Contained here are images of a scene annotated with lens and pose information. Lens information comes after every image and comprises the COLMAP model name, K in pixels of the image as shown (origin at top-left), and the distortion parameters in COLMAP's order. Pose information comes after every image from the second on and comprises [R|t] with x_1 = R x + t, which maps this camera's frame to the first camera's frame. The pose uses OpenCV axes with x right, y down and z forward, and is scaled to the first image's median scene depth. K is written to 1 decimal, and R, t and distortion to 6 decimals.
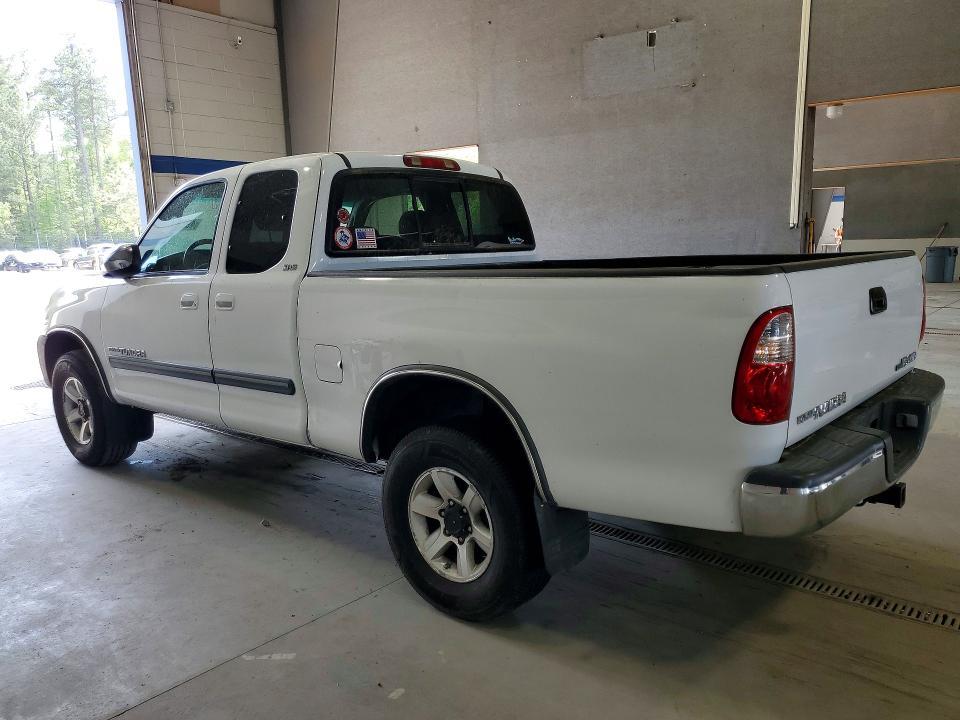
lens RADIAL K [[805.6, 0, 494.5], [0, 805.6, 361.1], [0, 0, 1]] dist [0.006489, -0.006137]
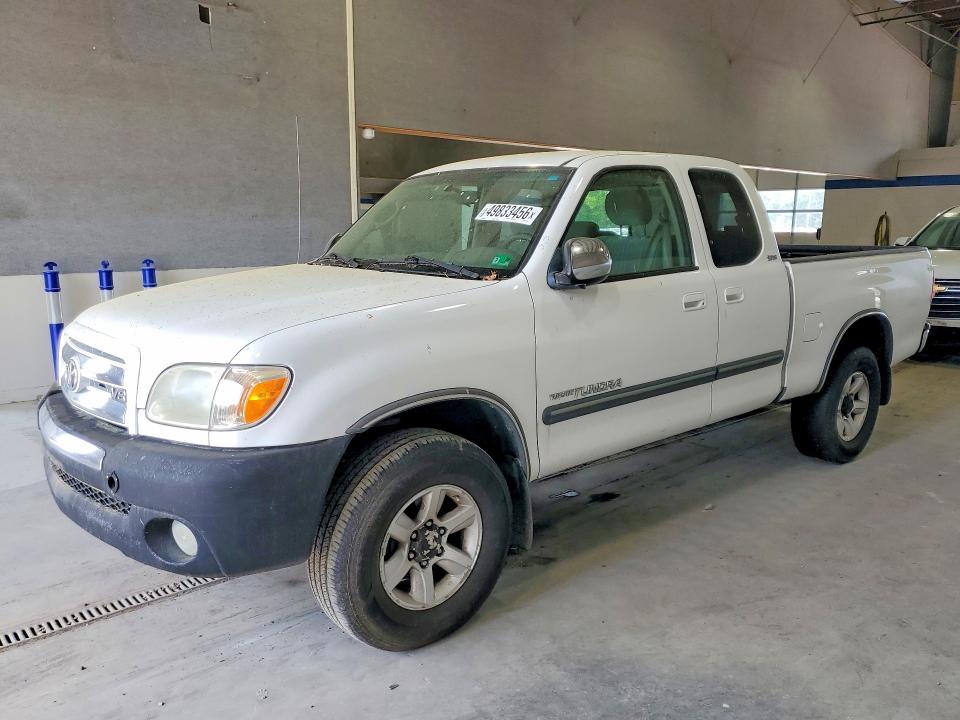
lens RADIAL K [[805.6, 0, 494.5], [0, 805.6, 361.1], [0, 0, 1]] dist [0.006489, -0.006137]
pose [[0.073006, -0.145548, 0.986654, -0.753629], [0.143949, 0.980473, 0.133985, -0.093616], [-0.986889, 0.132246, 0.092531, 0.660365]]
